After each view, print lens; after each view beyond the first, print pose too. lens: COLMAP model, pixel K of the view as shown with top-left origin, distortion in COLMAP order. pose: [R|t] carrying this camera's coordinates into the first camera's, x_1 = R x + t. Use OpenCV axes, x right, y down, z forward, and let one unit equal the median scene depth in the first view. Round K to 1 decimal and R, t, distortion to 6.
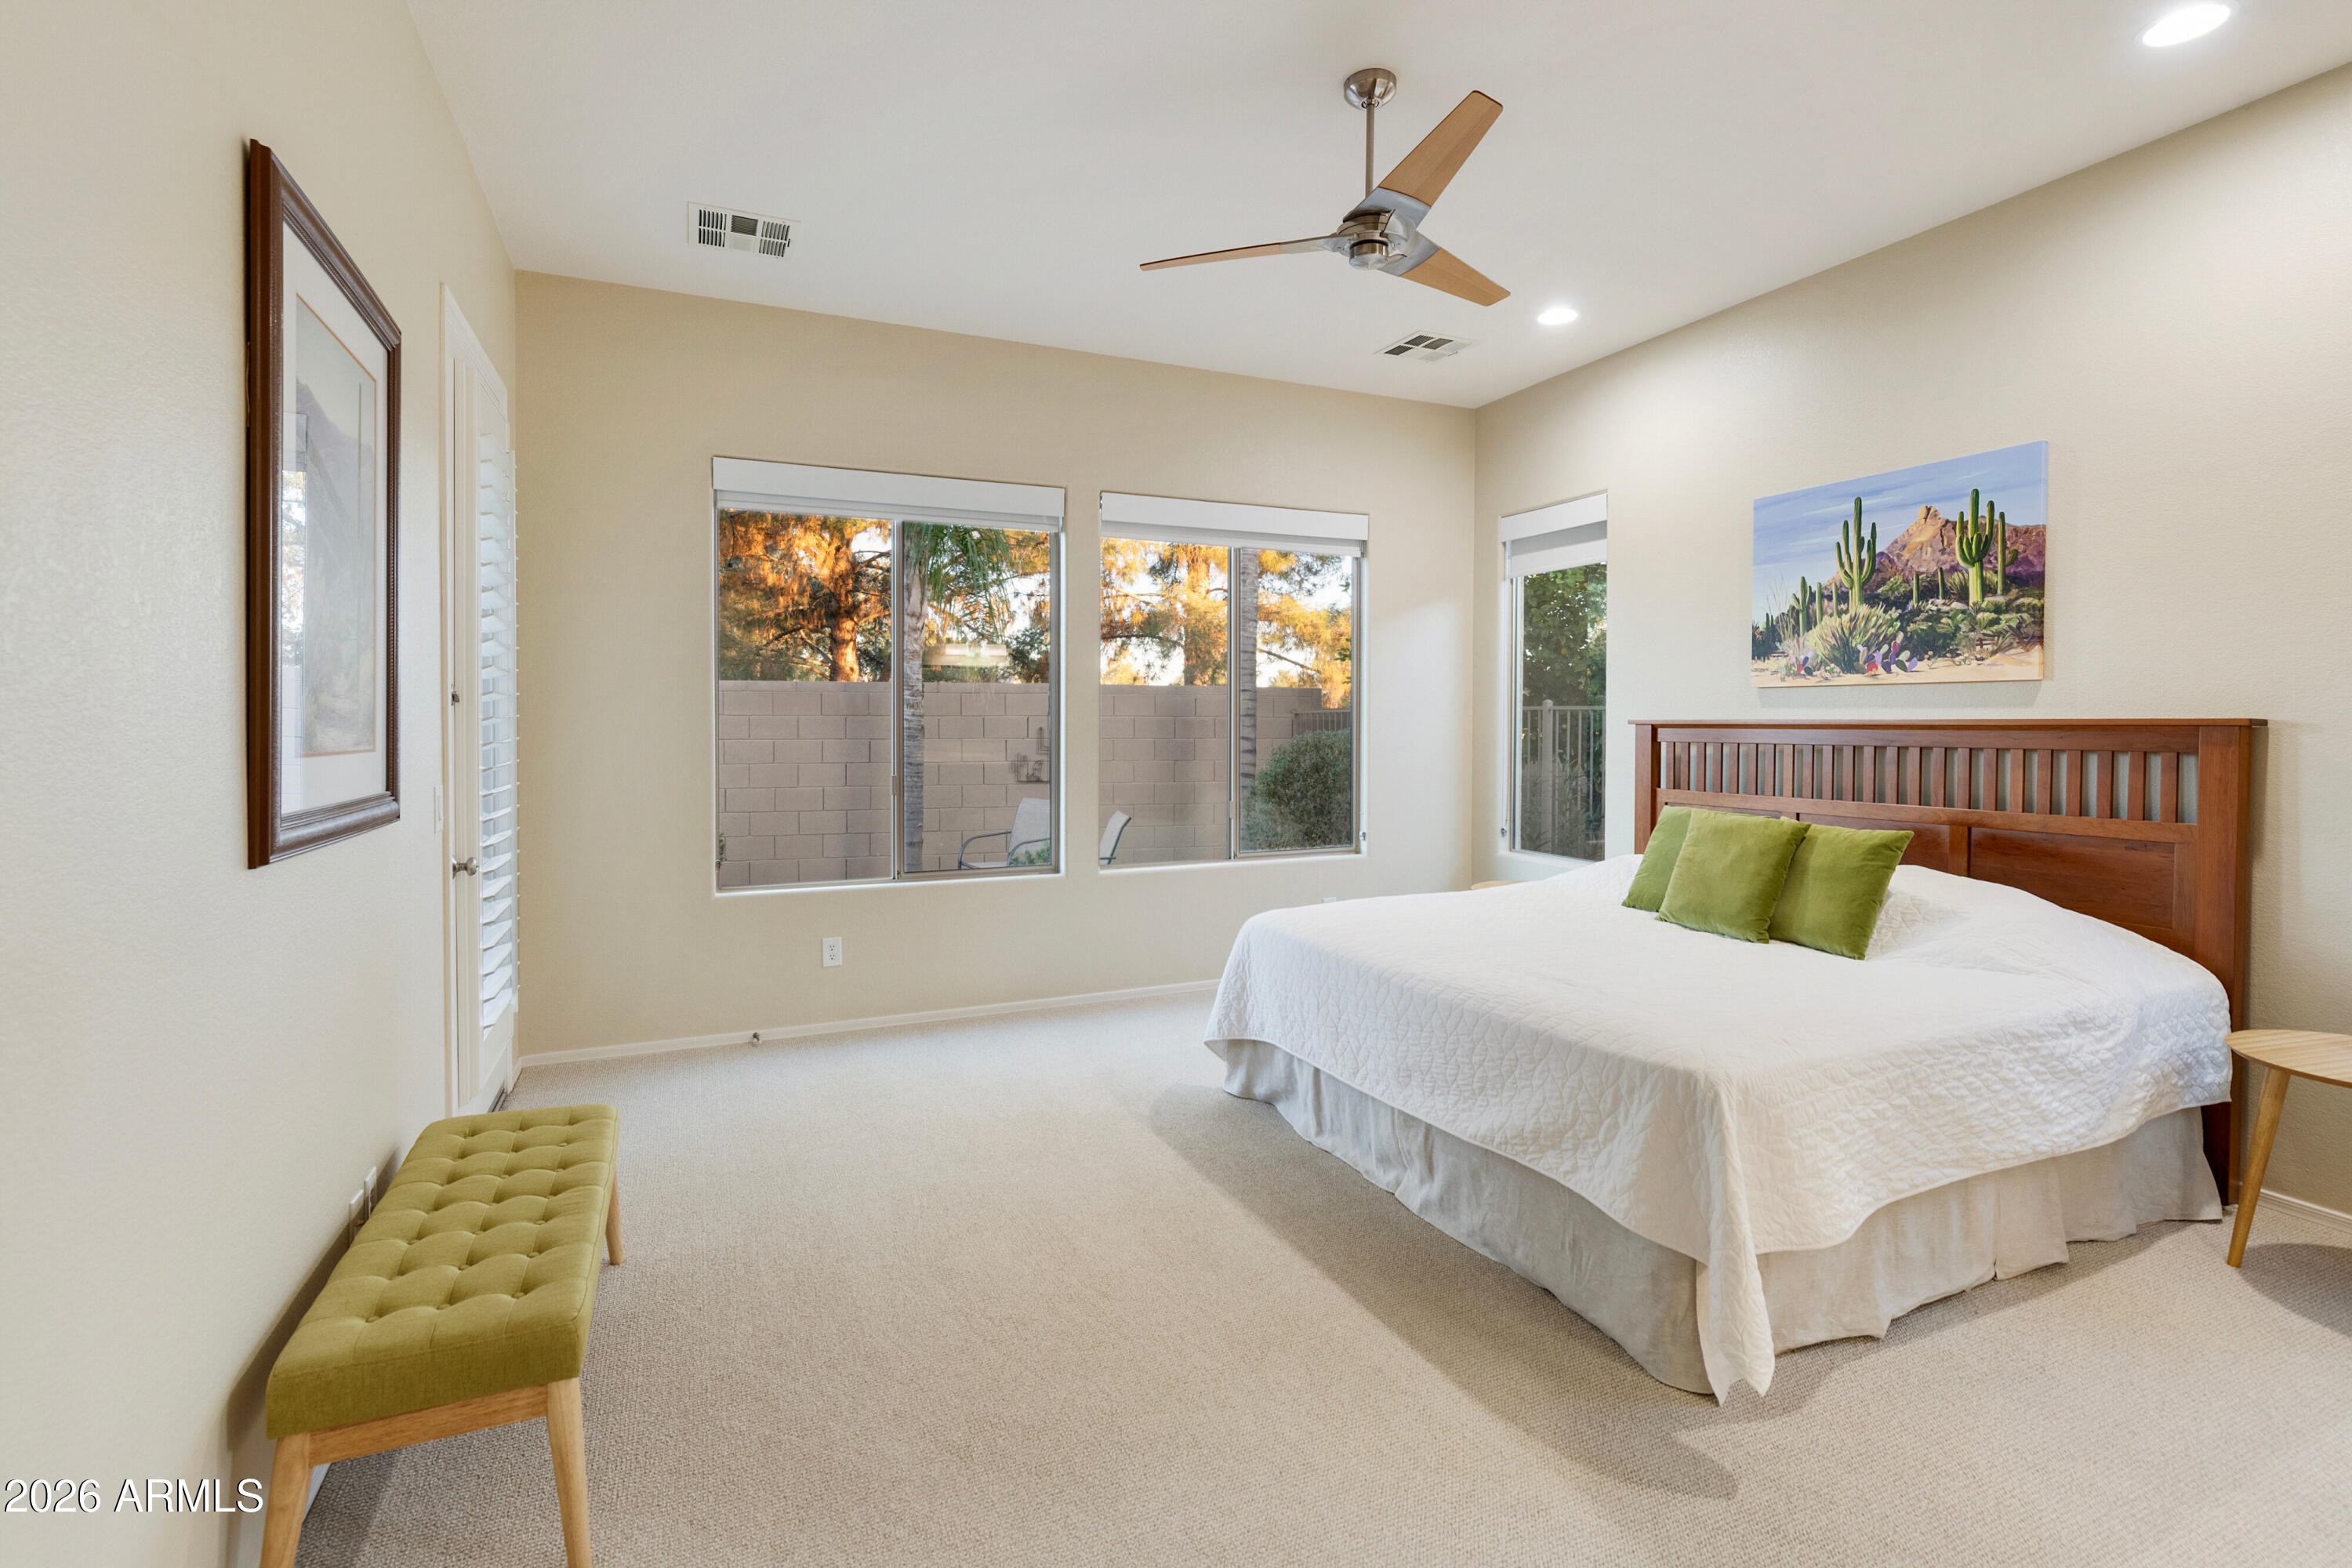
lens RADIAL K [[1078.5, 0, 1177.9], [0, 1078.5, 710.8], [0, 0, 1]] dist [0.001331, -0.000223]
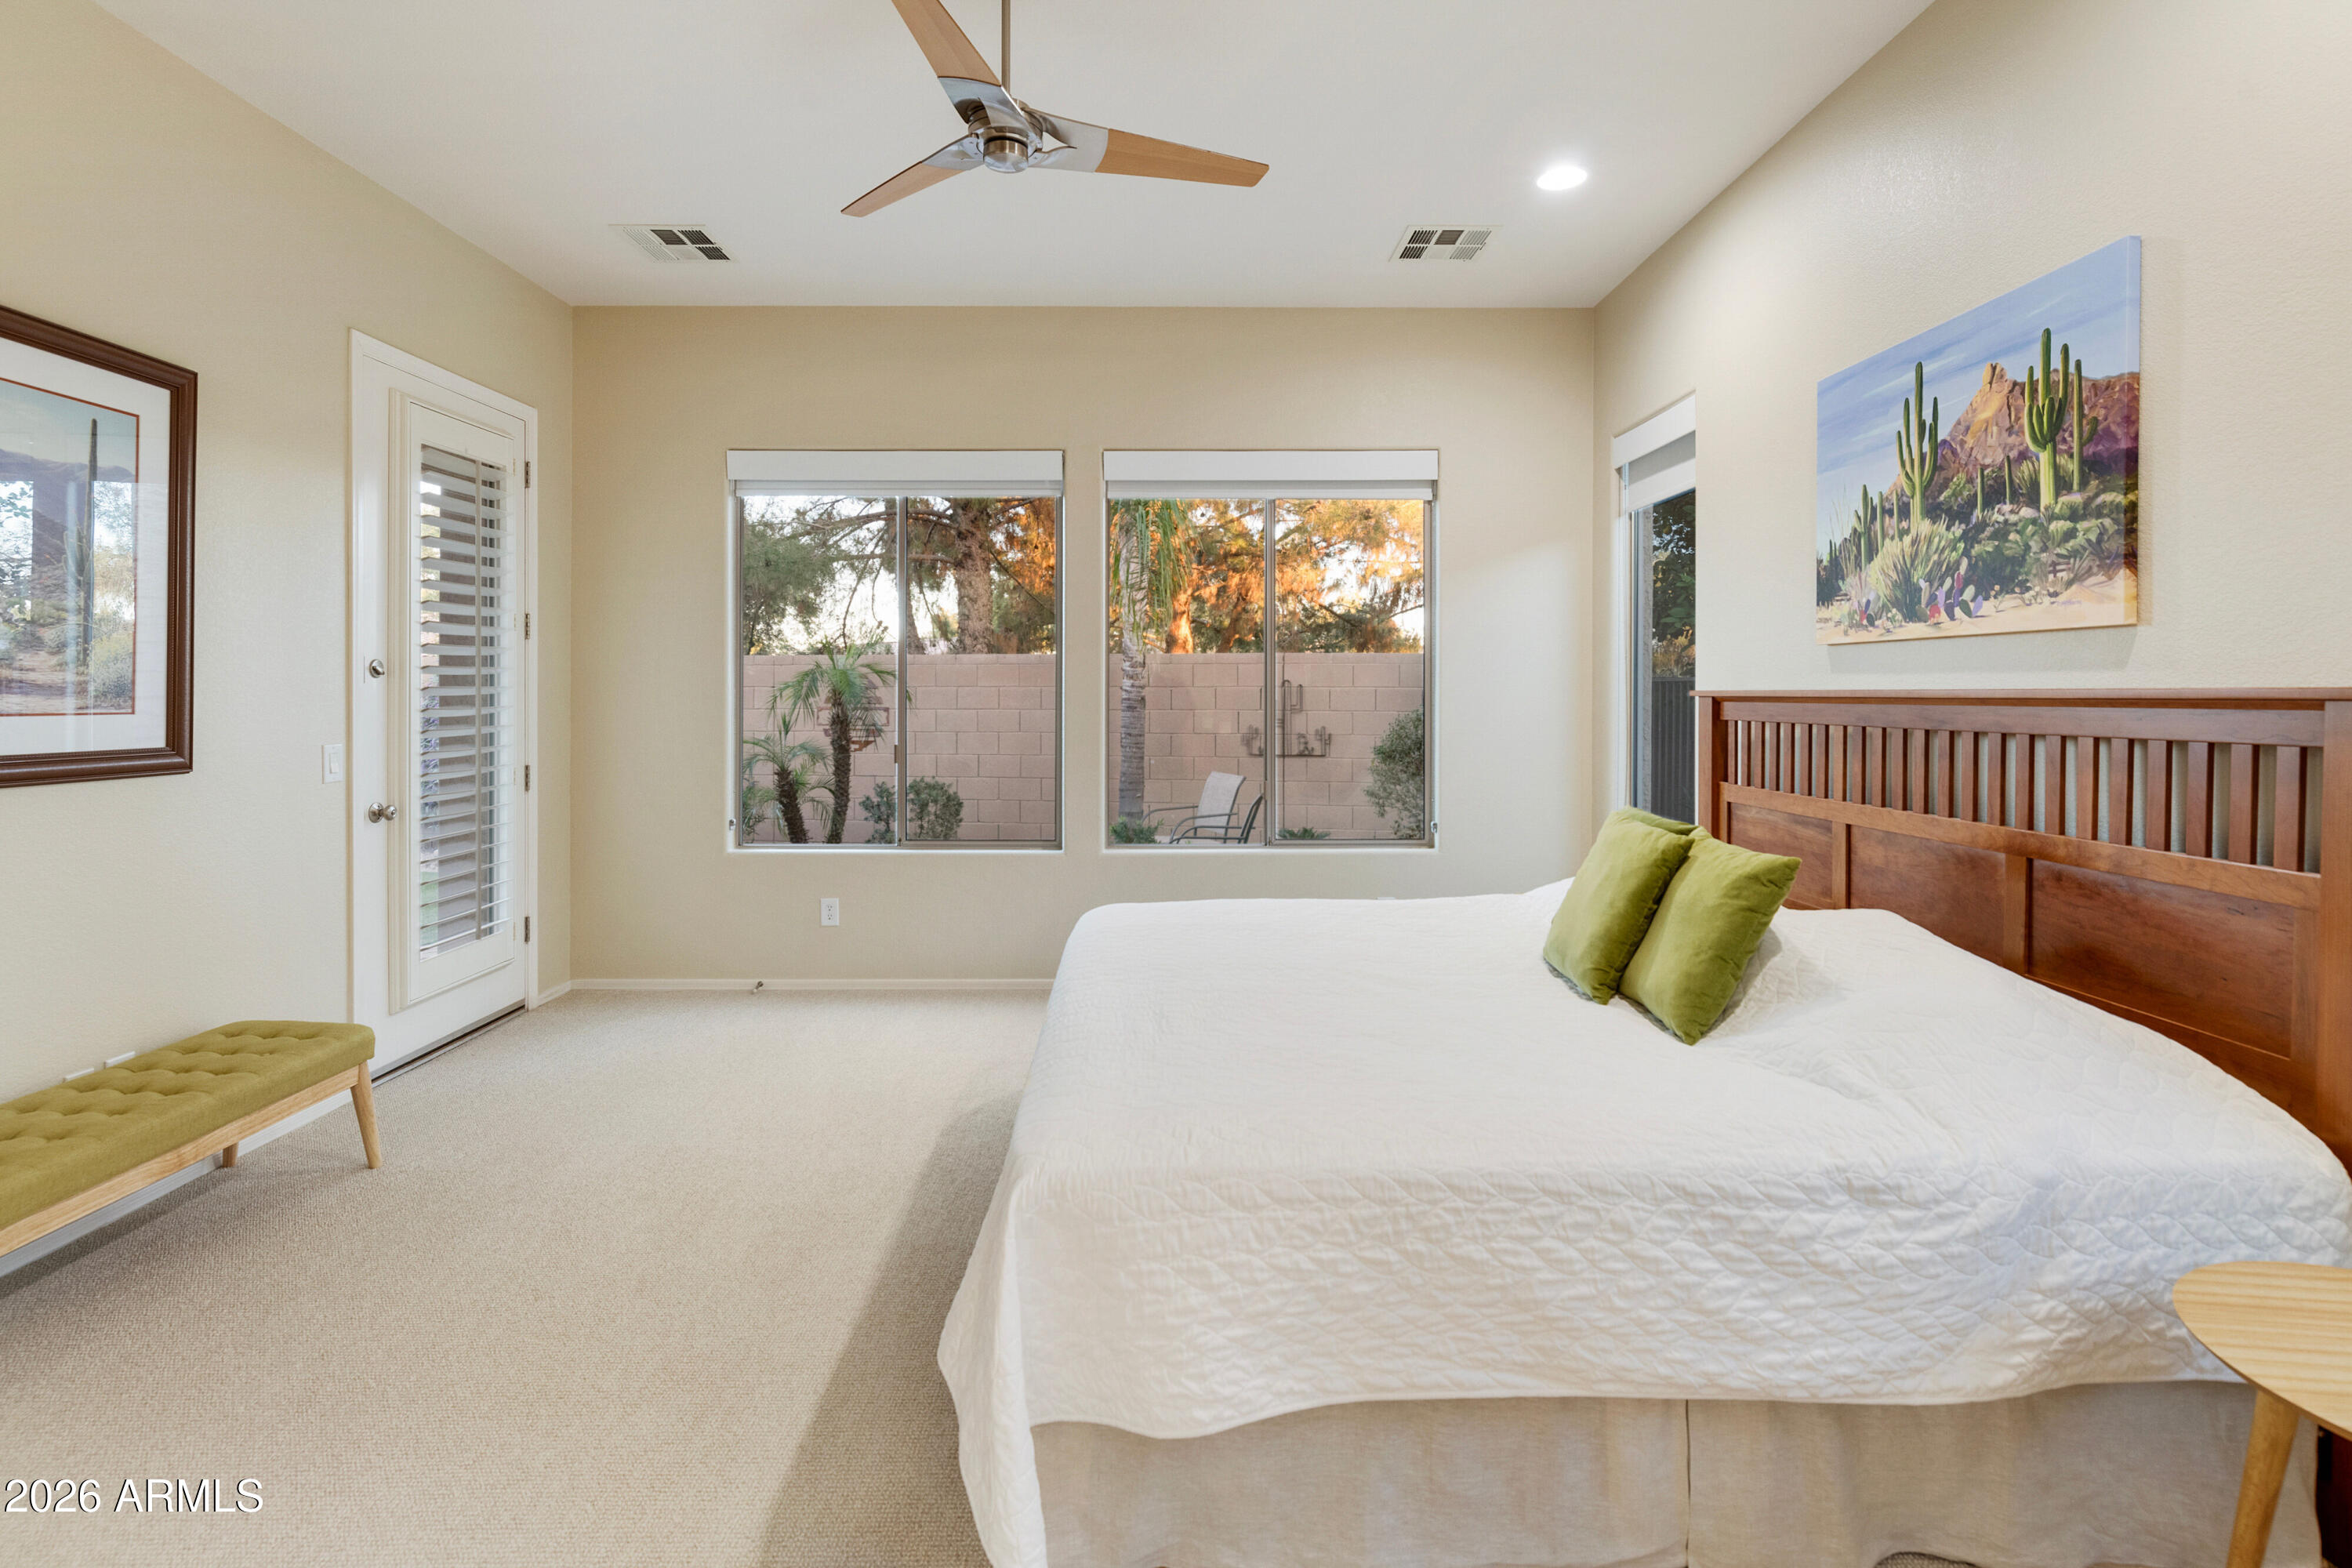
lens RADIAL K [[1096.7, 0, 1175.2], [0, 1096.7, 668.7], [0, 0, 1]] dist [-0.001223, -0.000539]
pose [[0.915561, -0.006943, -0.402119, 0.512793], [0.001800, 0.999912, -0.013165, 0.003272], [0.402175, 0.011330, 0.915493, 0.196603]]
